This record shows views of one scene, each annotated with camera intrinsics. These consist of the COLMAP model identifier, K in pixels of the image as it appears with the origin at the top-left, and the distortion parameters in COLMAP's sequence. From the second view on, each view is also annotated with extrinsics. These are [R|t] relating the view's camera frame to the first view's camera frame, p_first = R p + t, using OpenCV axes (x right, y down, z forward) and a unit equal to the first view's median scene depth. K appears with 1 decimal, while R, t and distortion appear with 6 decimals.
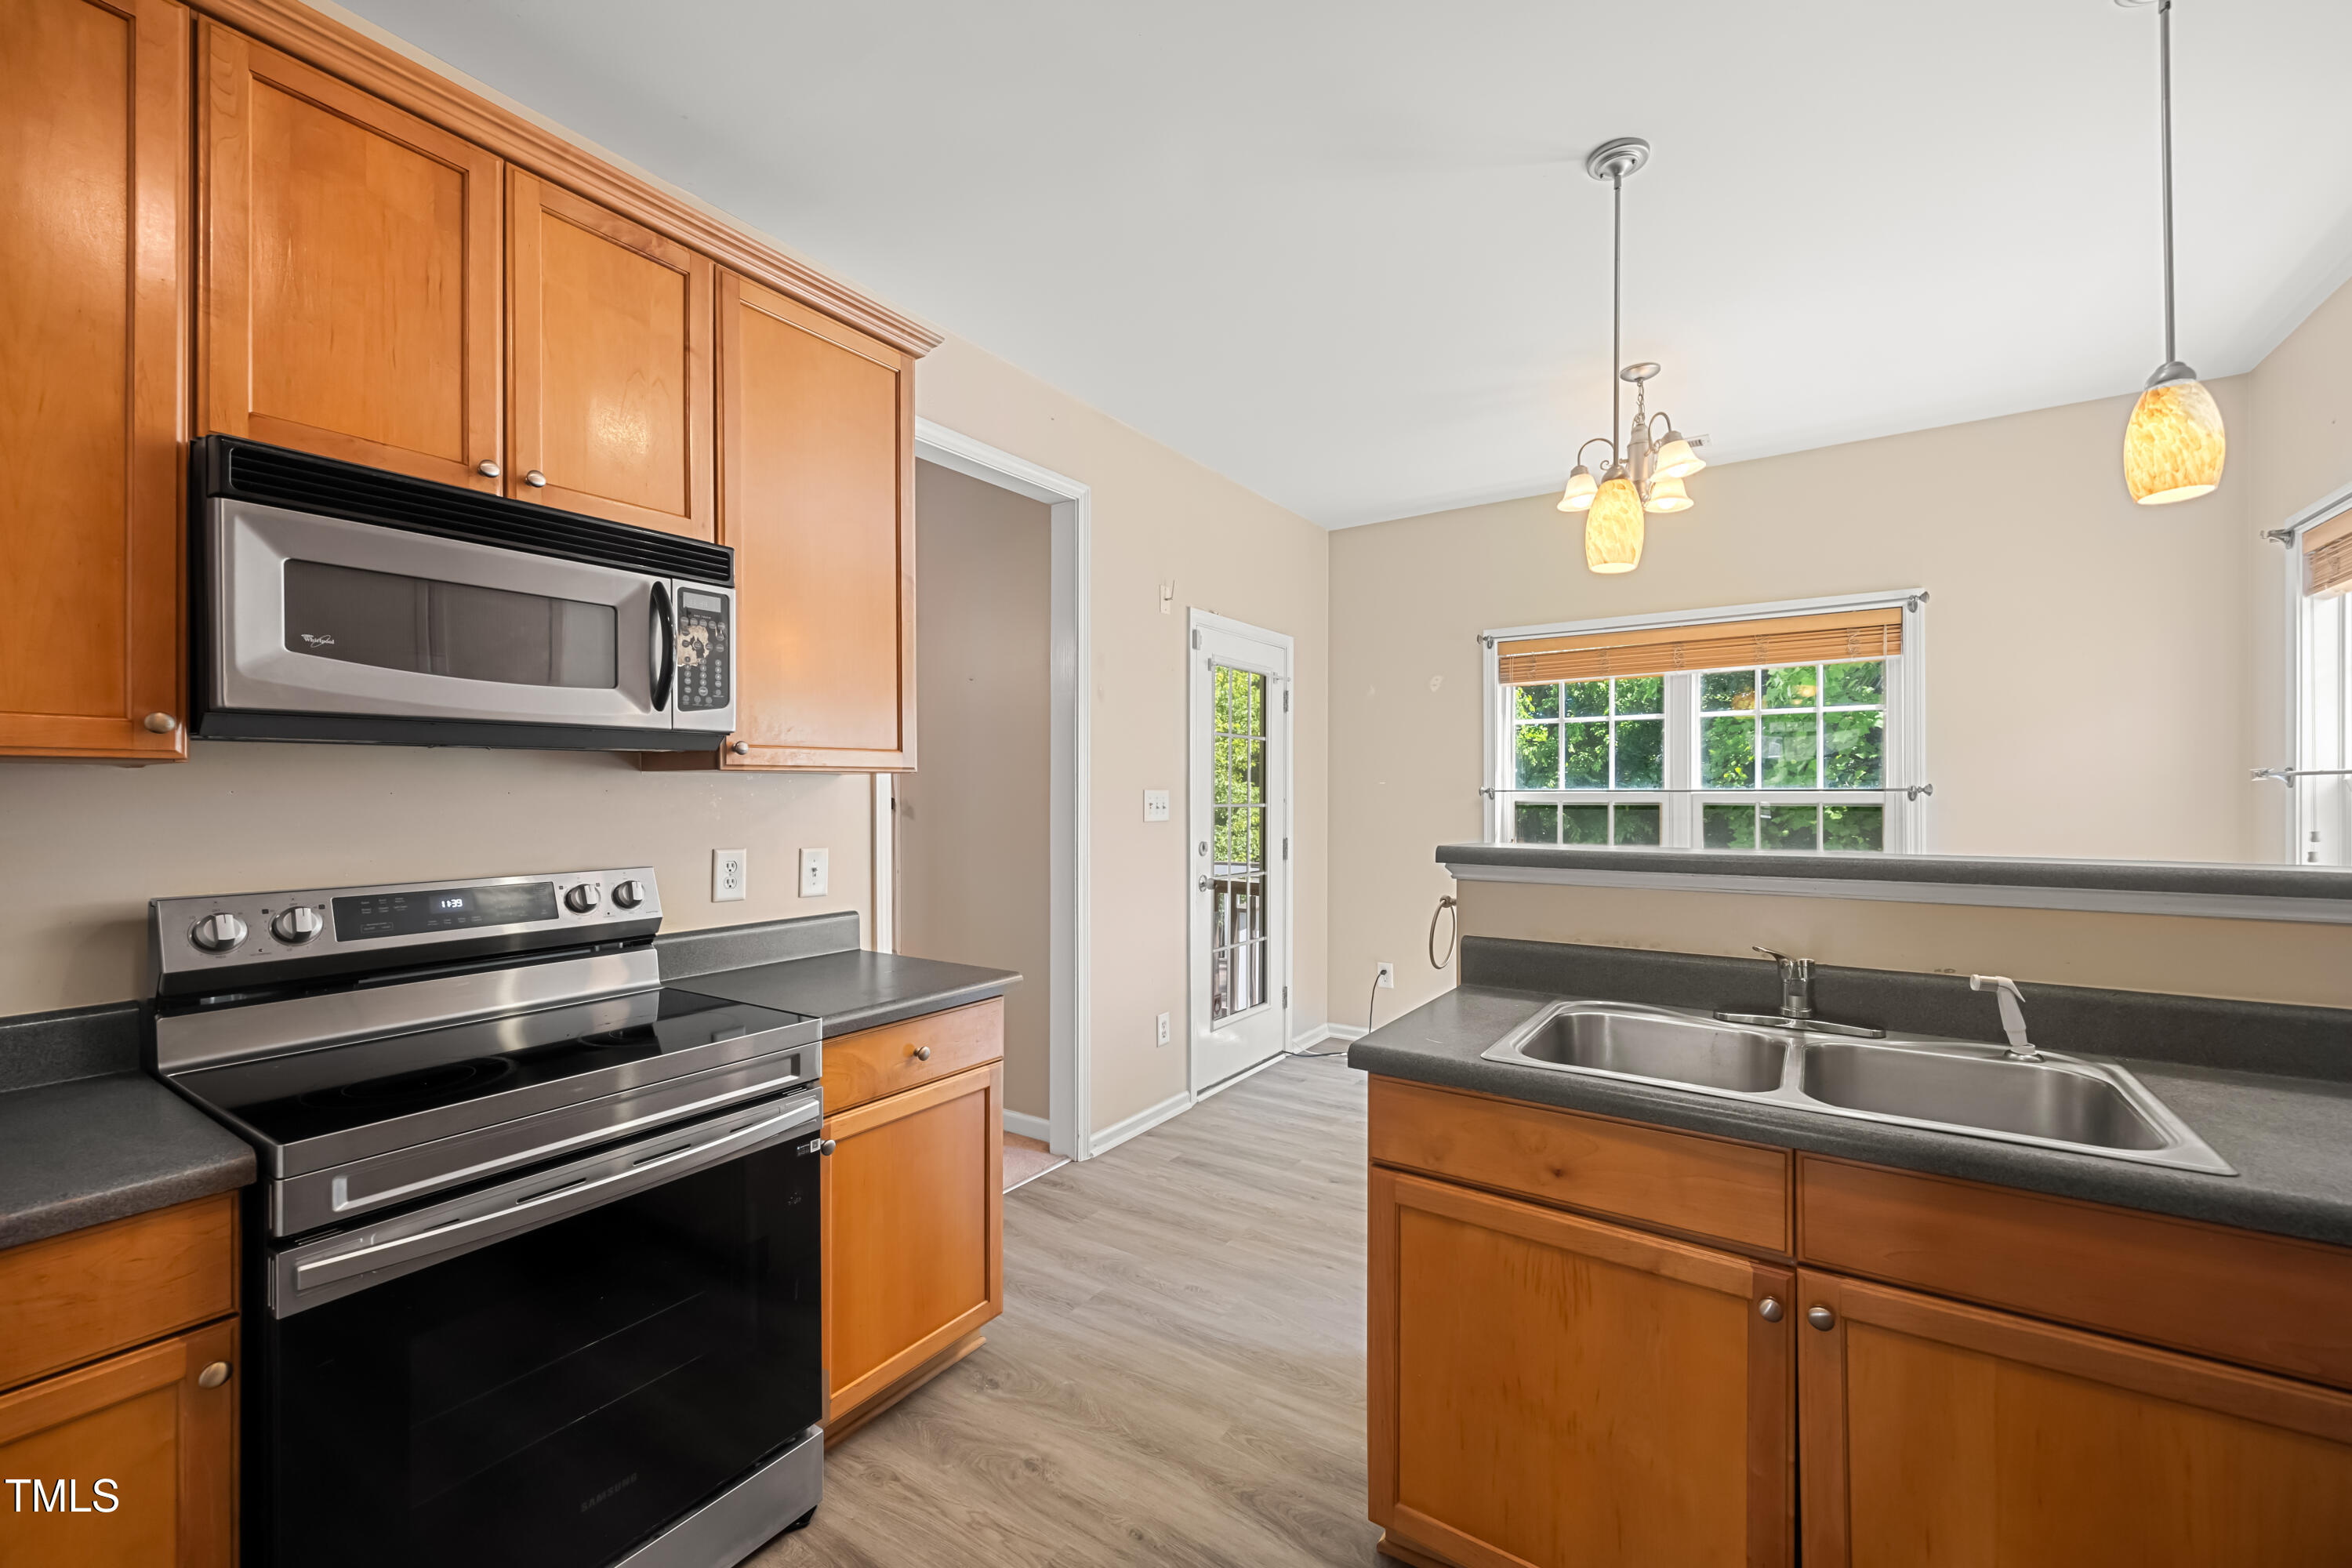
lens RADIAL K [[942.0, 0, 1172.4], [0, 942.0, 790.6], [0, 0, 1]] dist [0.006901, -0.000422]
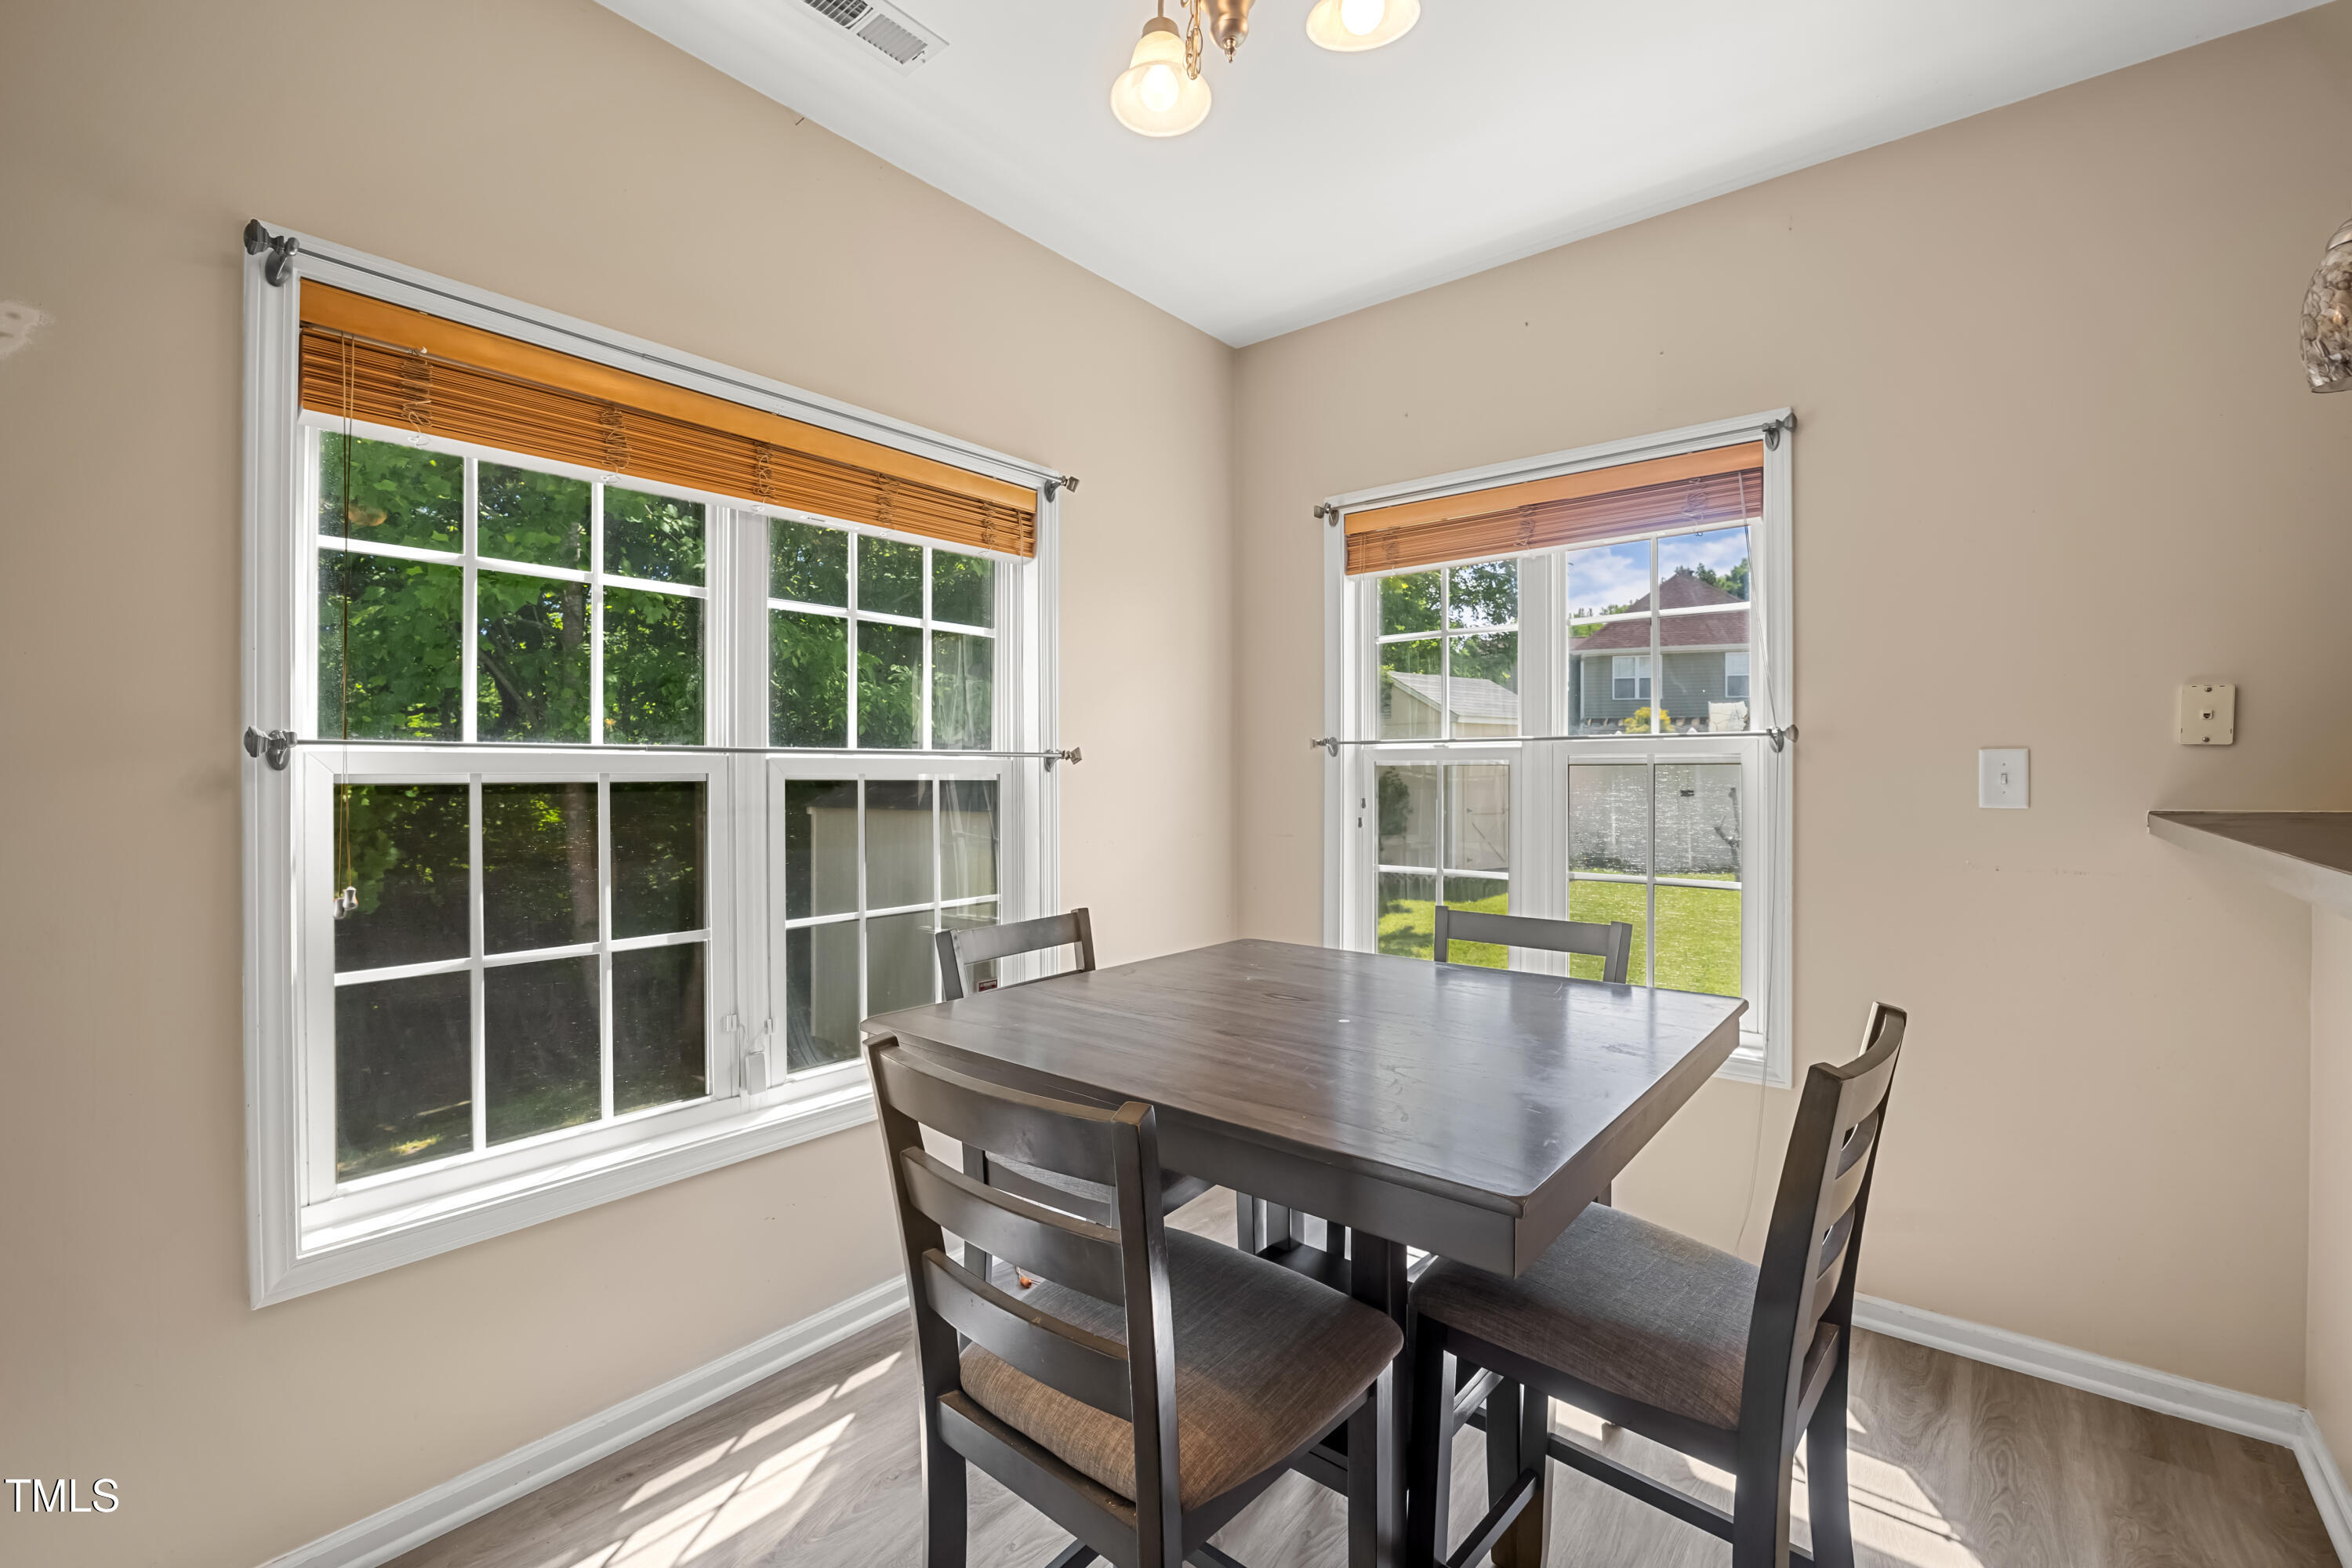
lens RADIAL K [[972.5, 0, 1176.0], [0, 972.5, 784.0], [0, 0, 1]] dist [-0.045824, 0.000045]
pose [[0.091747, -0.009154, 0.995740, 0.143601], [0.000015, 0.999958, 0.009191, 0.025010], [-0.995782, -0.000828, 0.091743, 1.550985]]
